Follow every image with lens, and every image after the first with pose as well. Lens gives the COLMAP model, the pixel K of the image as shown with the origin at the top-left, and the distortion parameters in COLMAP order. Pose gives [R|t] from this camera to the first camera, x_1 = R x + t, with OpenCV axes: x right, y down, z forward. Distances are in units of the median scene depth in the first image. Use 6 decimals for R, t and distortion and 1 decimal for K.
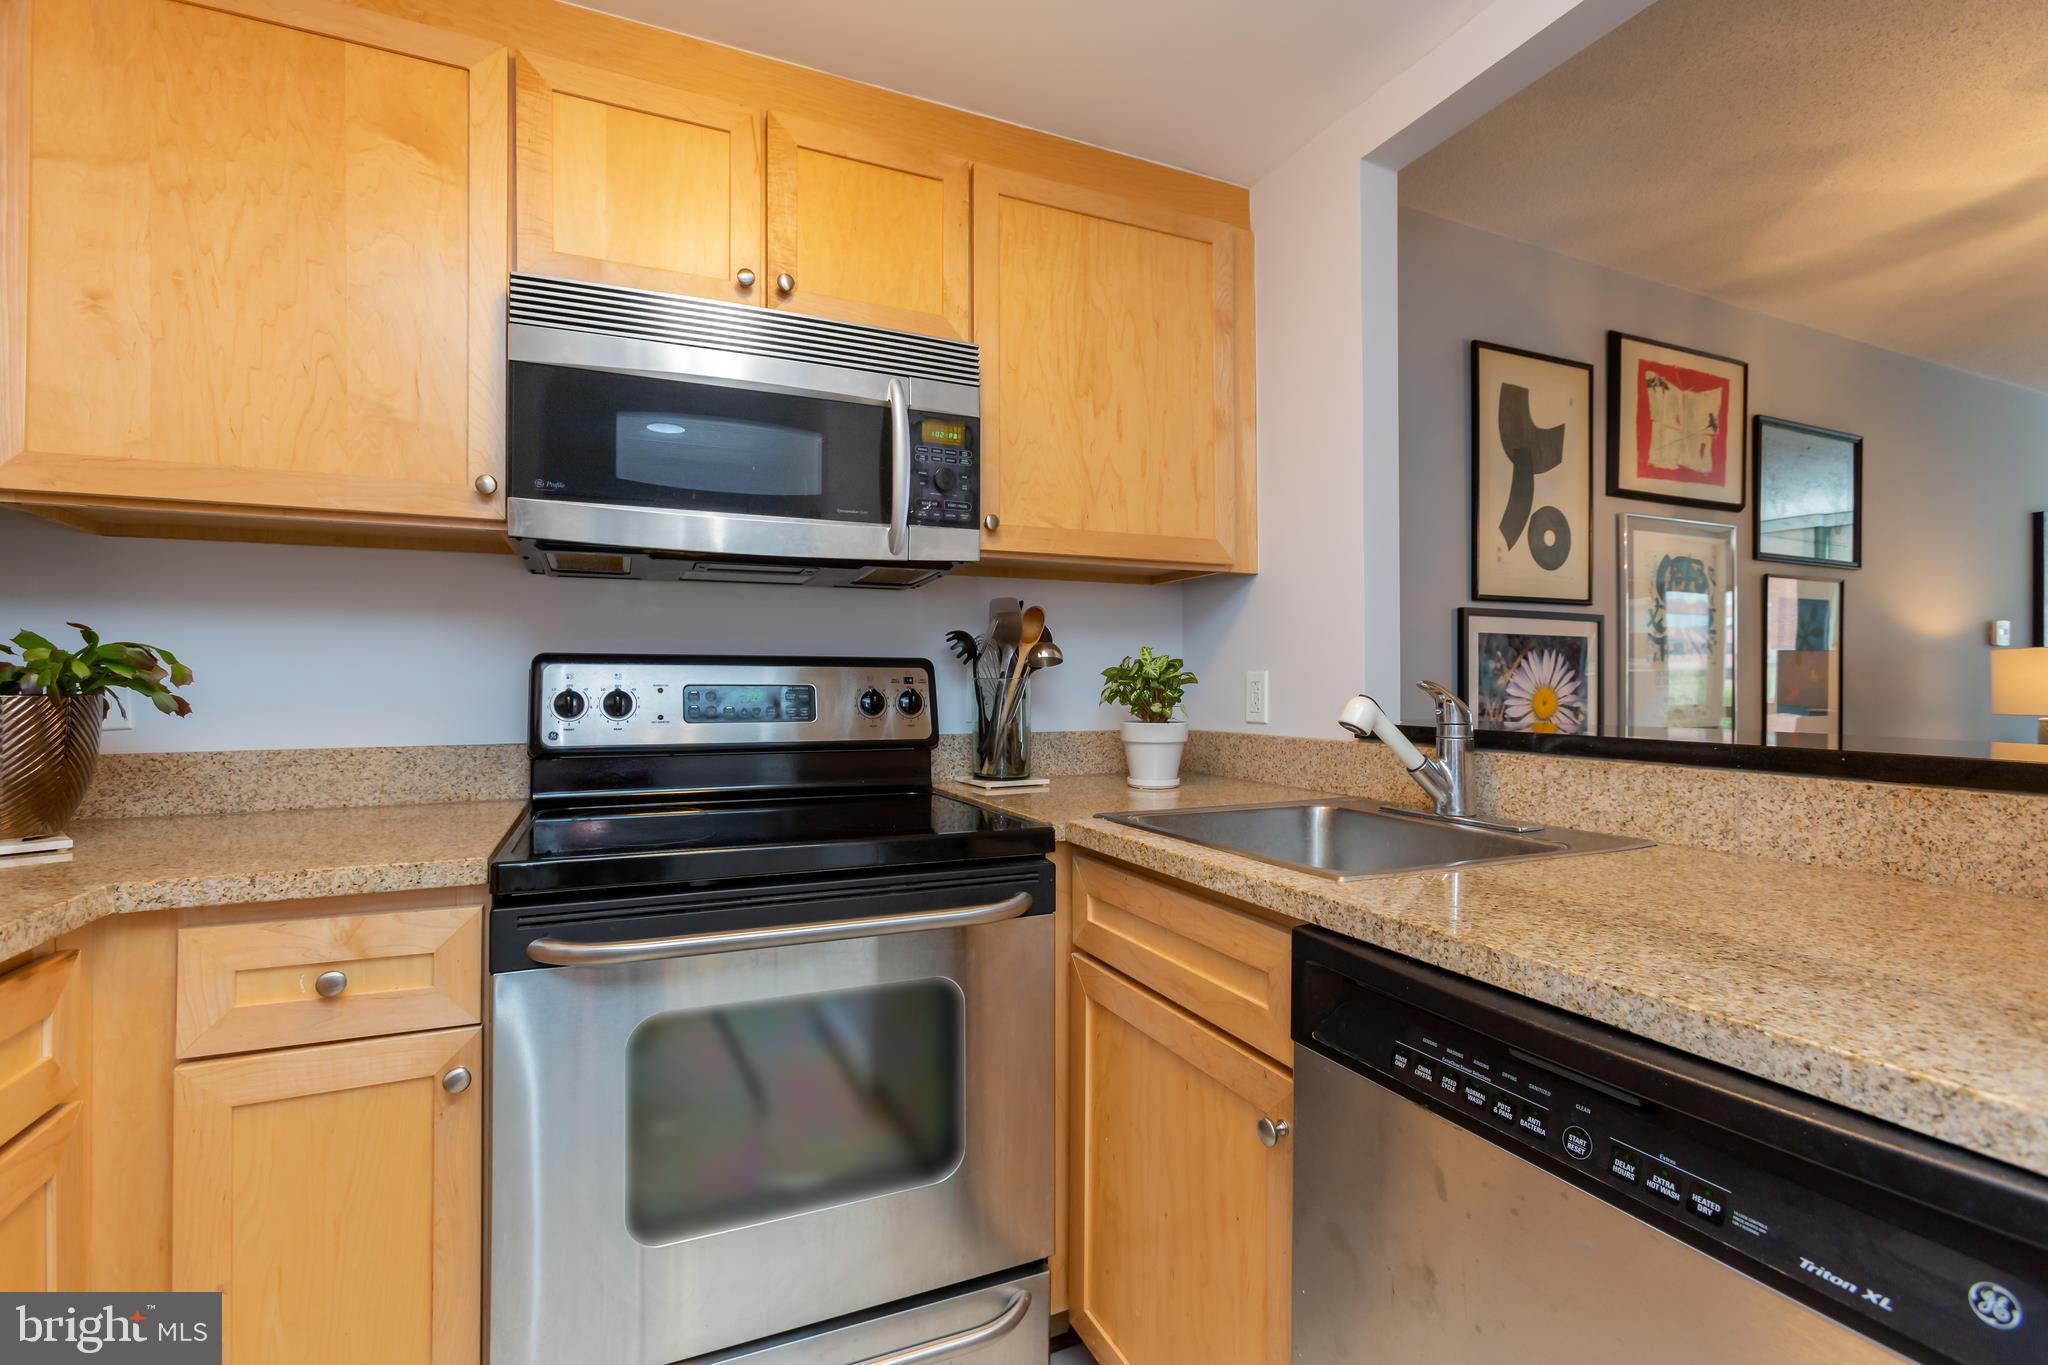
lens RADIAL K [[916.8, 0, 1015.5], [0, 916.8, 679.4], [0, 0, 1]] dist [-0.008420, 0.006433]
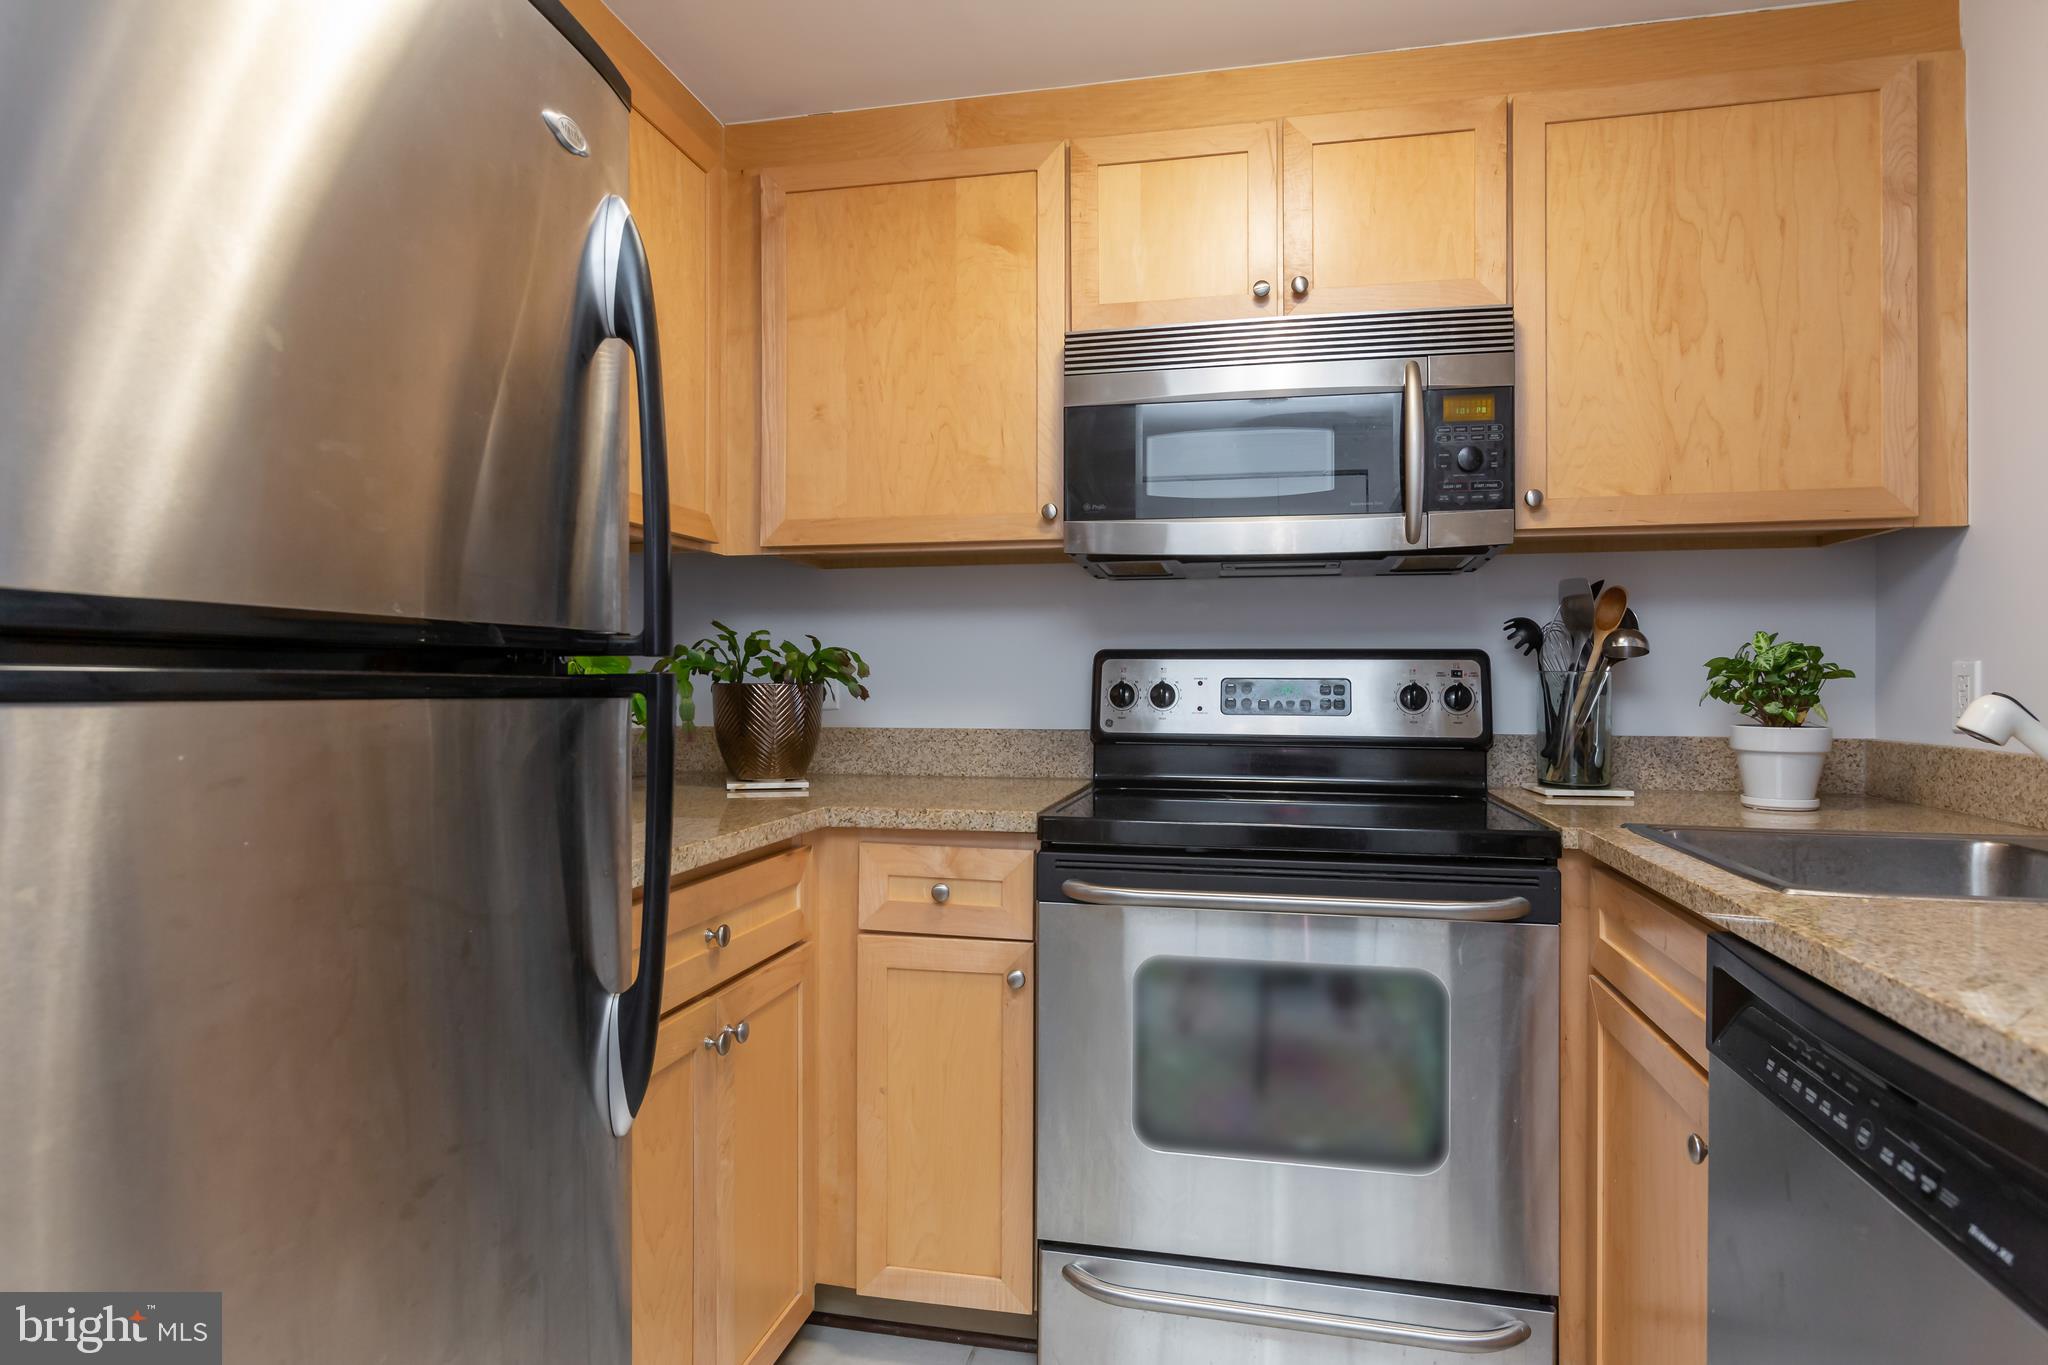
lens RADIAL K [[1192.5, 0, 1024.0], [0, 1192.5, 682.5], [0, 0, 1]] dist [0.028502, 0.000468]
pose [[0.813697, 0.004393, -0.581273, 0.249998], [0.001230, 0.999956, 0.009279, -0.001816], [0.581288, -0.008265, 0.813656, -0.244837]]
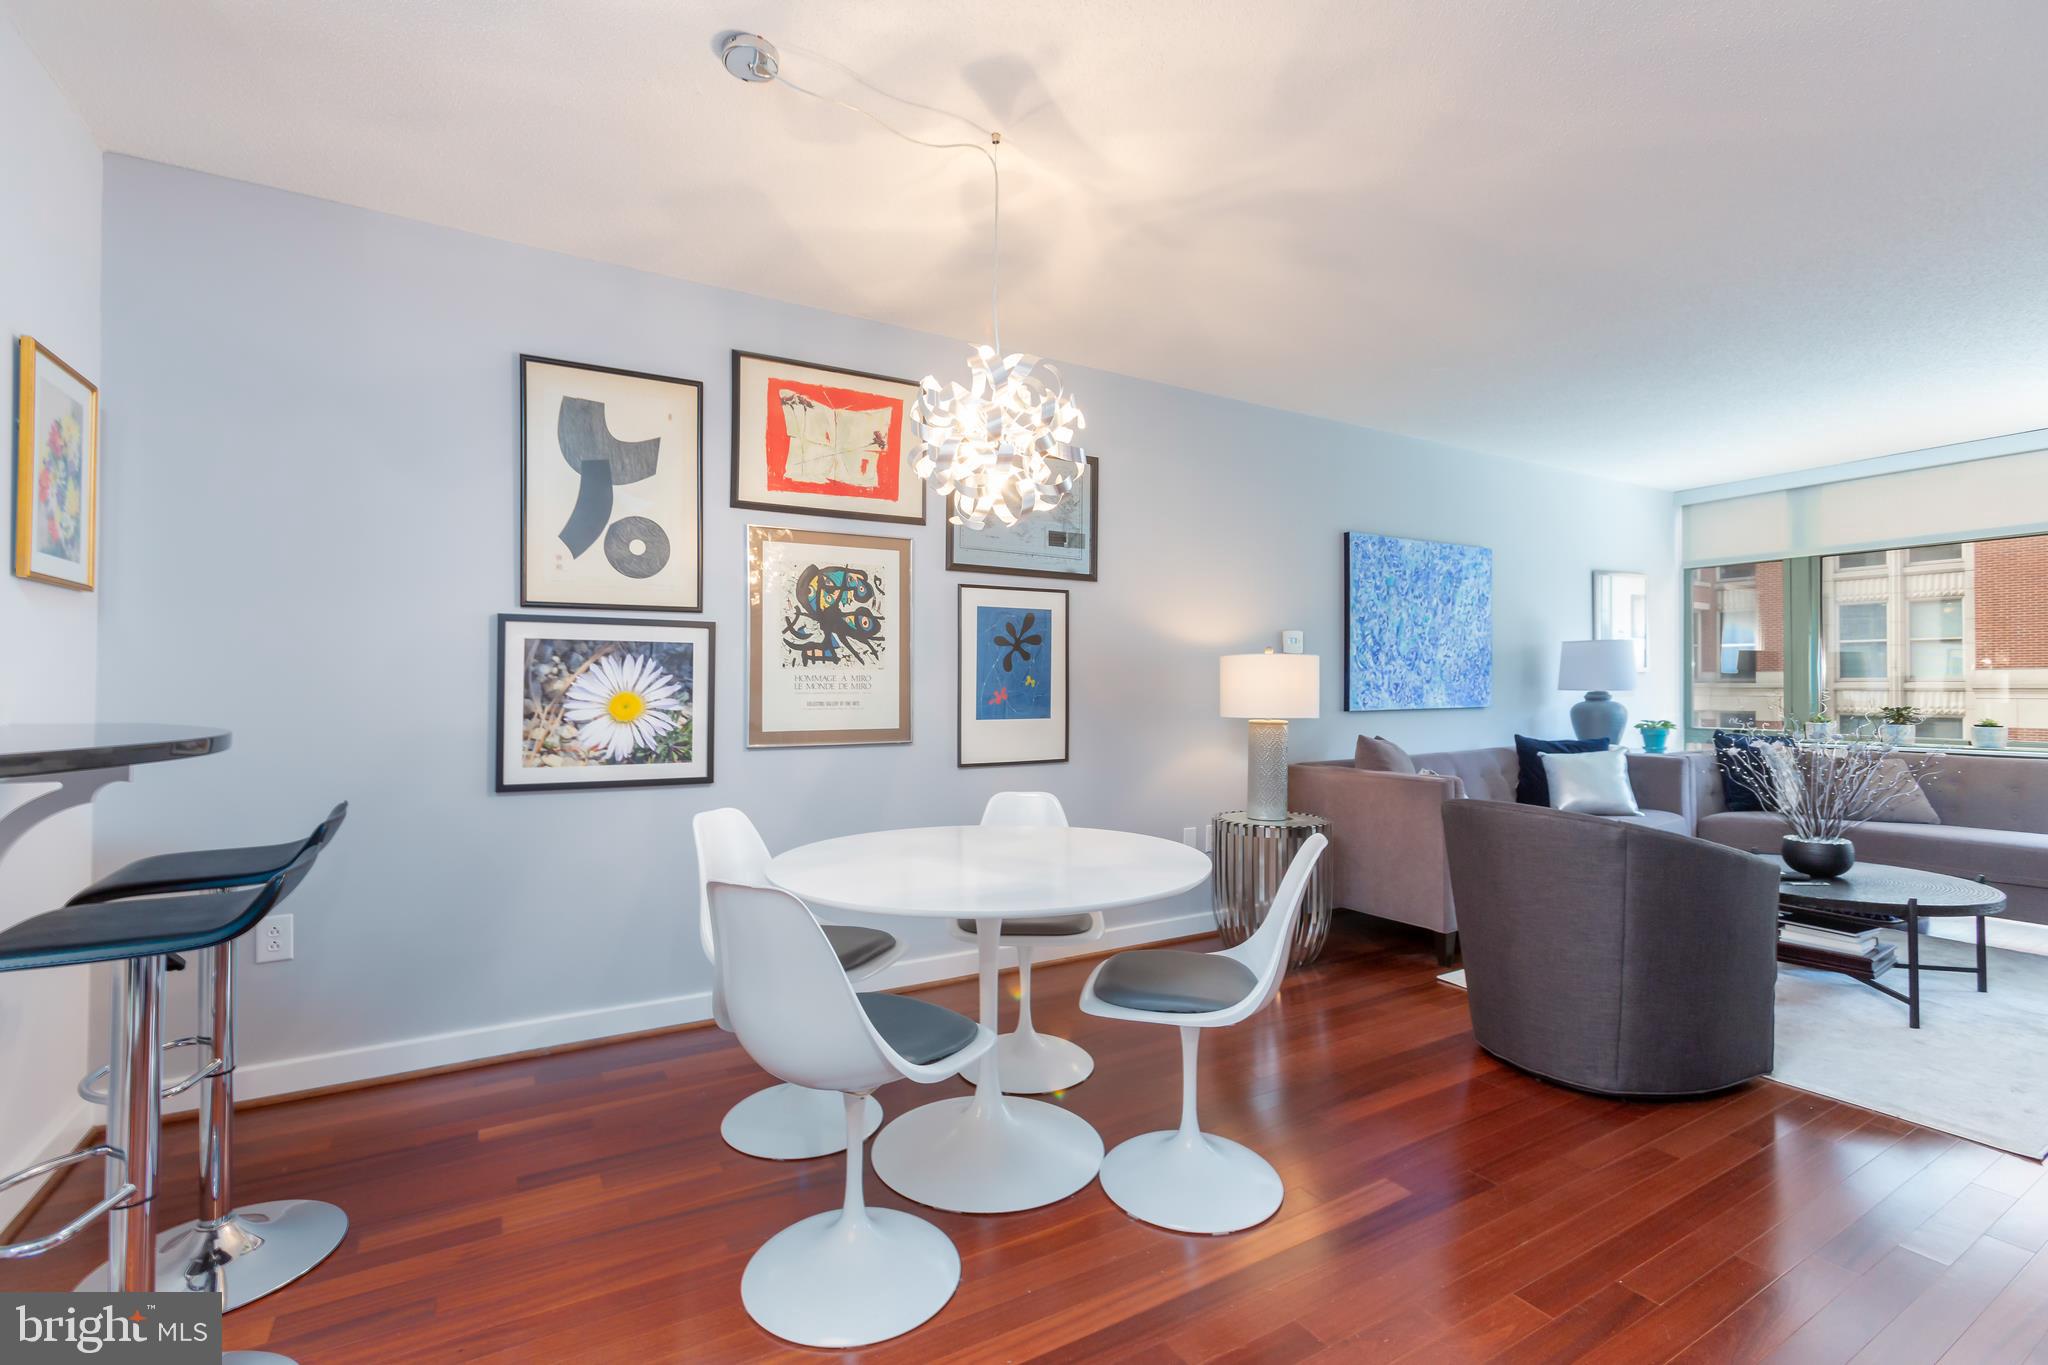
lens RADIAL K [[891.5, 0, 1024.1], [0, 891.5, 674.1], [0, 0, 1]] dist [-0.023471, 0.009010]
pose [[0.994326, 0.001267, 0.106371, 1.542412], [-0.000595, 0.999980, -0.006357, -0.007846], [-0.106377, 0.006257, 0.994306, -0.072007]]
